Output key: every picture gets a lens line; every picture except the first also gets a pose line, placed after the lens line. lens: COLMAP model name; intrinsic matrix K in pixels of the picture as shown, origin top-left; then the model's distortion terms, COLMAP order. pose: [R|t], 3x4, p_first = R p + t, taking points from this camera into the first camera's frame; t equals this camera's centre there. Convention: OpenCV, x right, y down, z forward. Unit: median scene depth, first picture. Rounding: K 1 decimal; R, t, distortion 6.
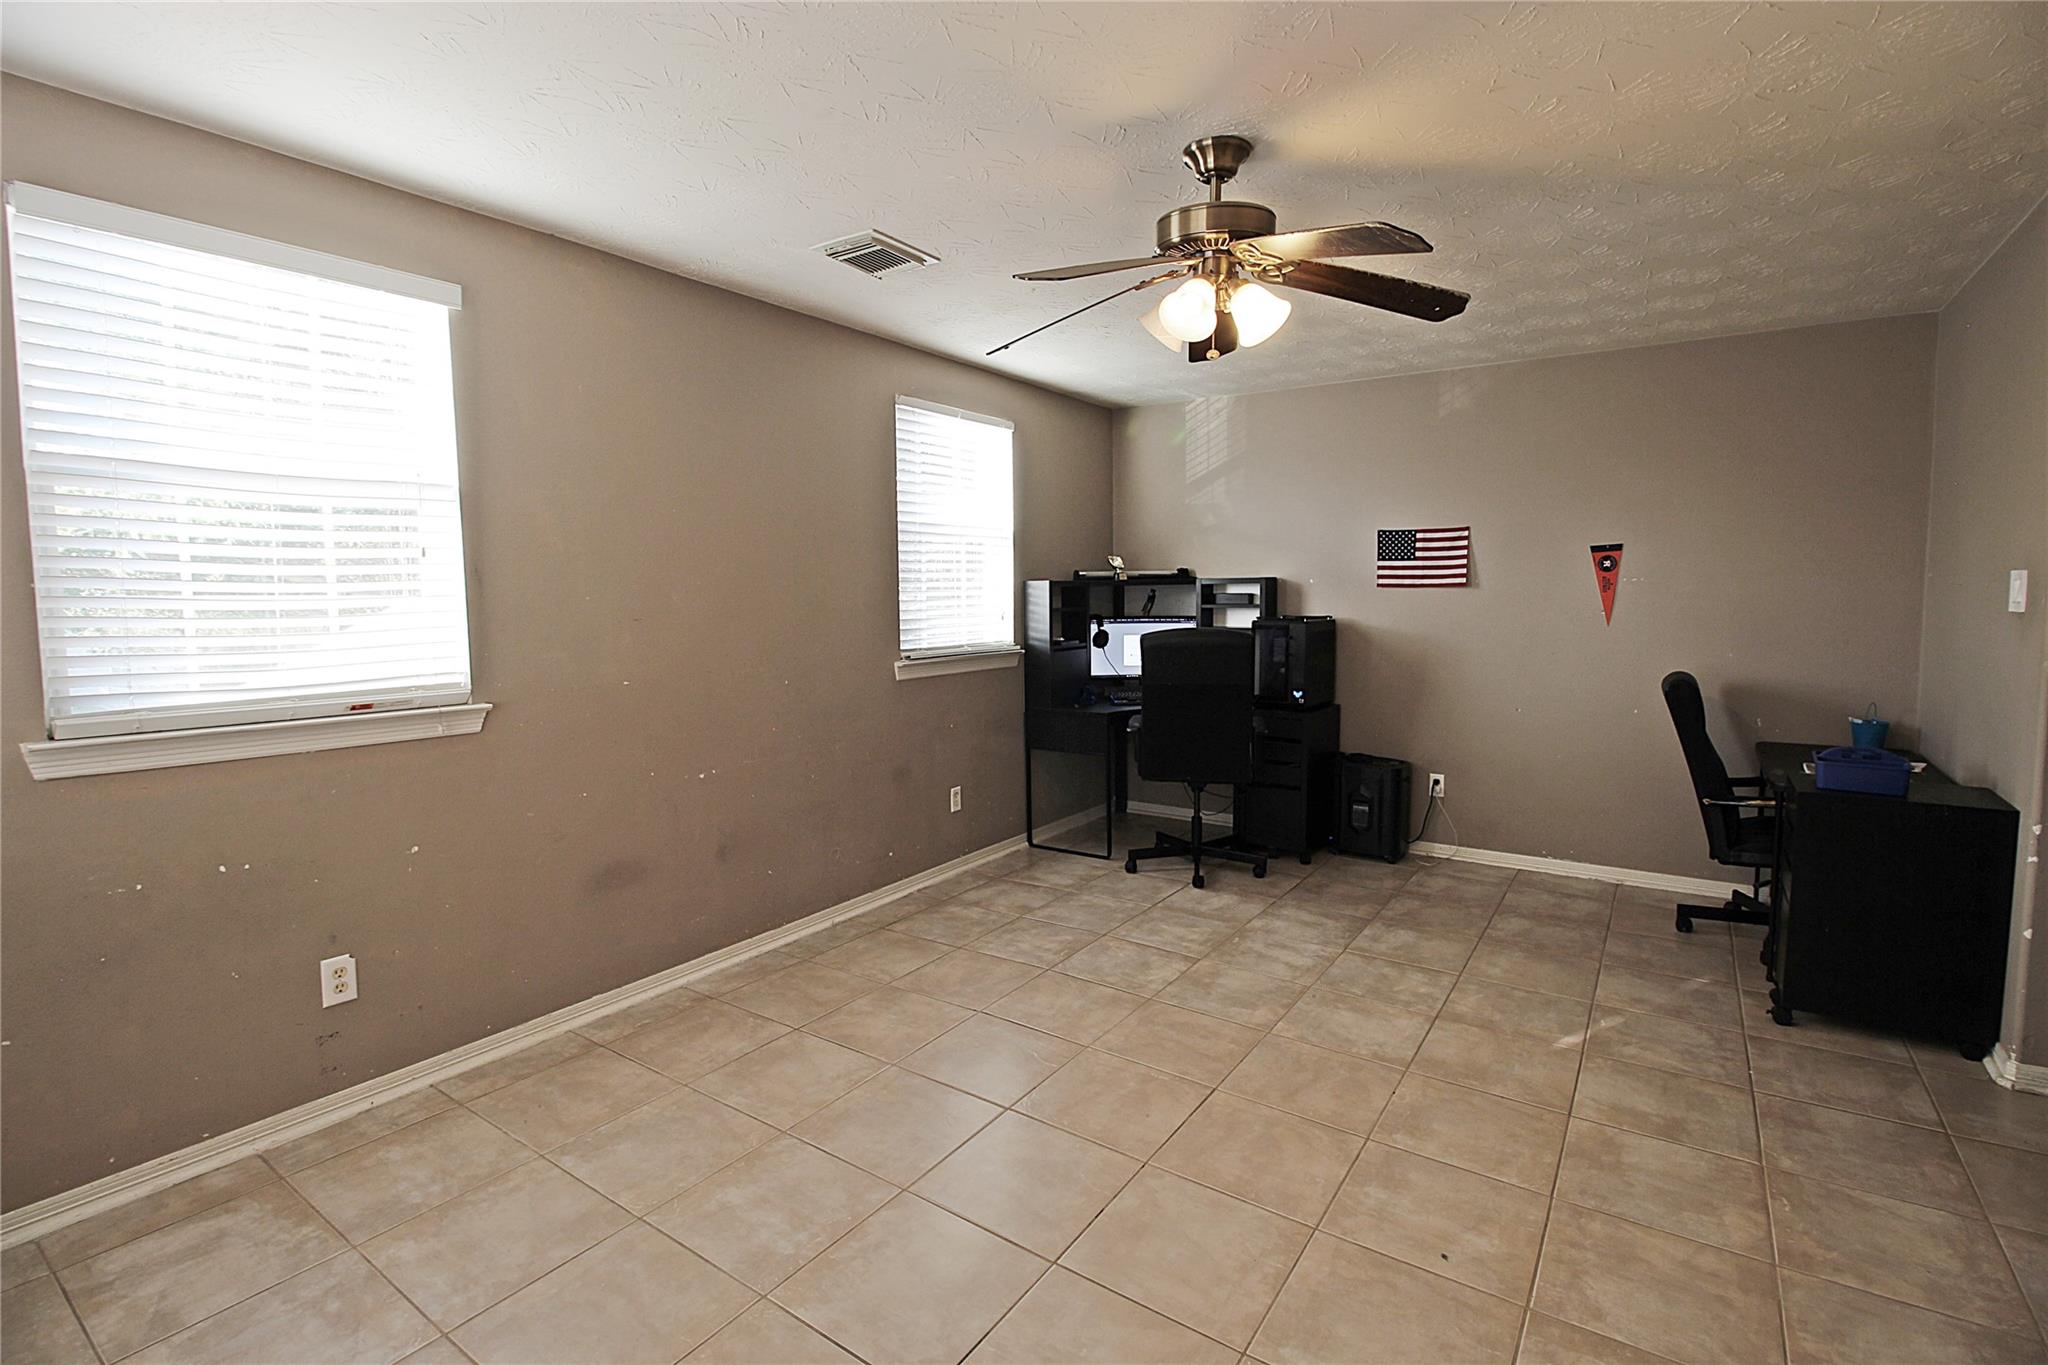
lens RADIAL K [[954.1, 0, 1021.5], [0, 954.1, 677.9], [0, 0, 1]] dist [0.001400, -0.015677]
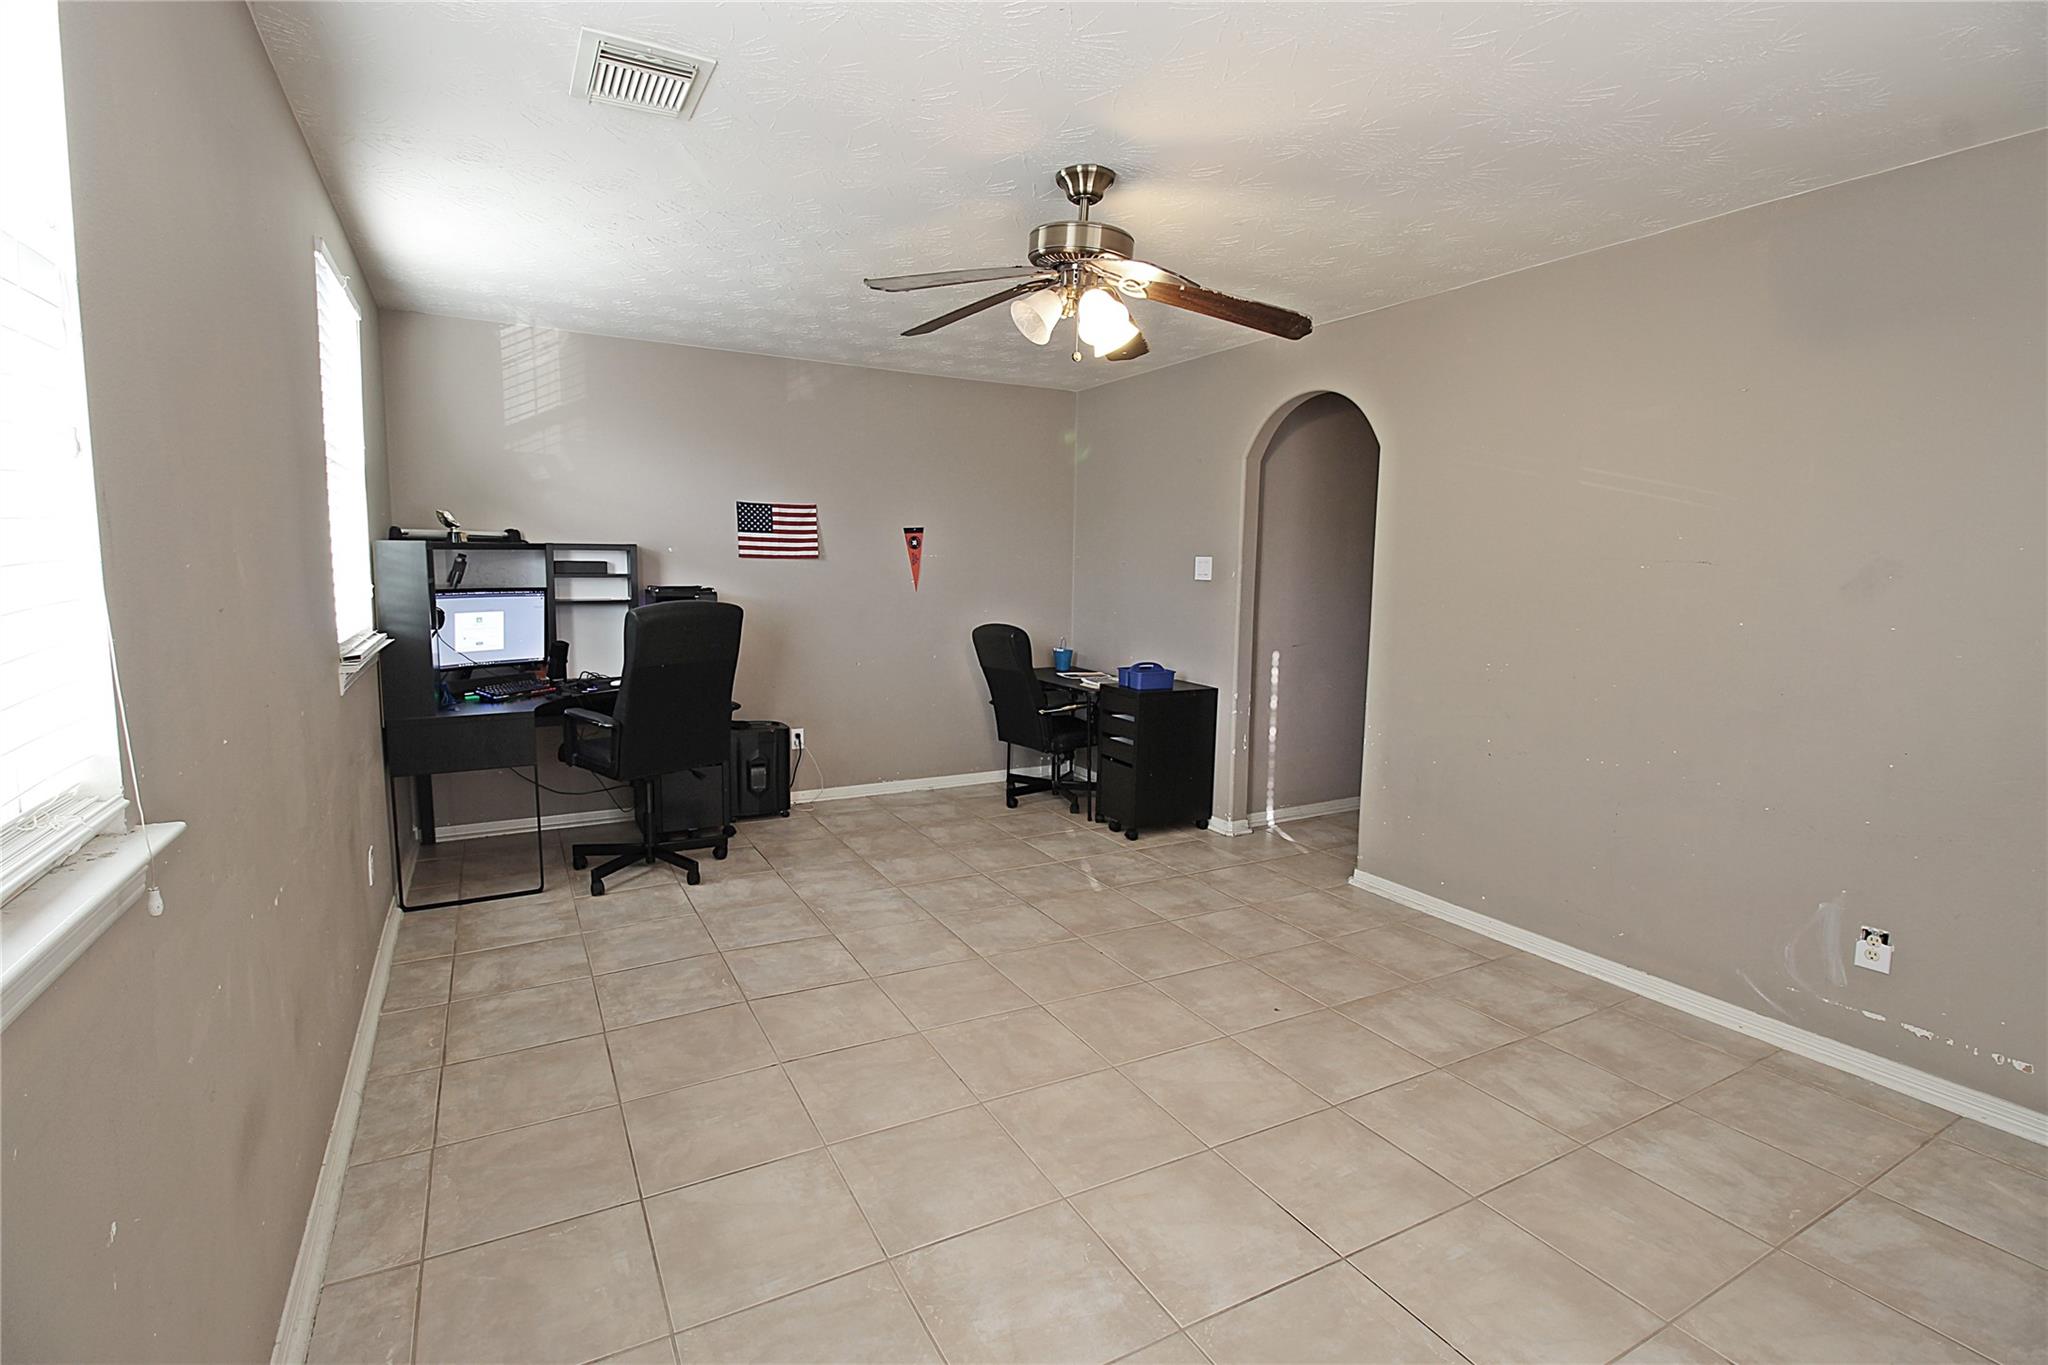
lens RADIAL K [[954.1, 0, 1021.5], [0, 954.1, 677.9], [0, 0, 1]] dist [0.001400, -0.015677]
pose [[0.443781, -0.096079, 0.890970, -0.484956], [0.063052, 0.995120, 0.075905, -0.028331], [-0.893914, 0.022492, 0.447673, 0.310237]]
